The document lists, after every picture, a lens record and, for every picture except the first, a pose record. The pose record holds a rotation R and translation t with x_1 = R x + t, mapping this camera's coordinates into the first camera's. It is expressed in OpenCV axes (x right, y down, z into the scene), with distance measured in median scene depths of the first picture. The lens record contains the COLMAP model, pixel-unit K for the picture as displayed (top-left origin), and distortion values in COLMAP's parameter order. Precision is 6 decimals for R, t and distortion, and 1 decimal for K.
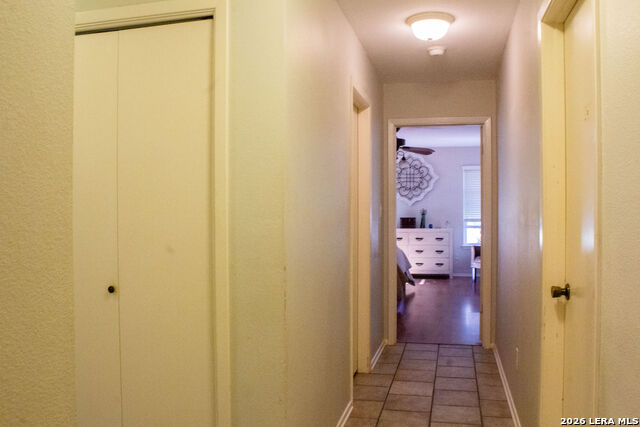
lens RADIAL K [[569.9, 0, 319.6], [0, 569.9, 213.9], [0, 0, 1]] dist [0.003746, -0.000928]
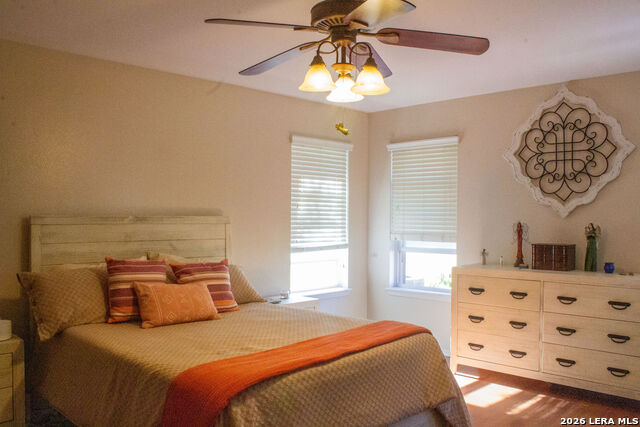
lens RADIAL K [[569.9, 0, 319.8], [0, 569.9, 213.1], [0, 0, 1]] dist [0.003746, -0.000928]
pose [[0.865293, 0.001762, -0.501263, 0.216733], [-0.006027, 0.999958, -0.006890, -0.013062], [0.501230, 0.008983, 0.865268, 0.539440]]
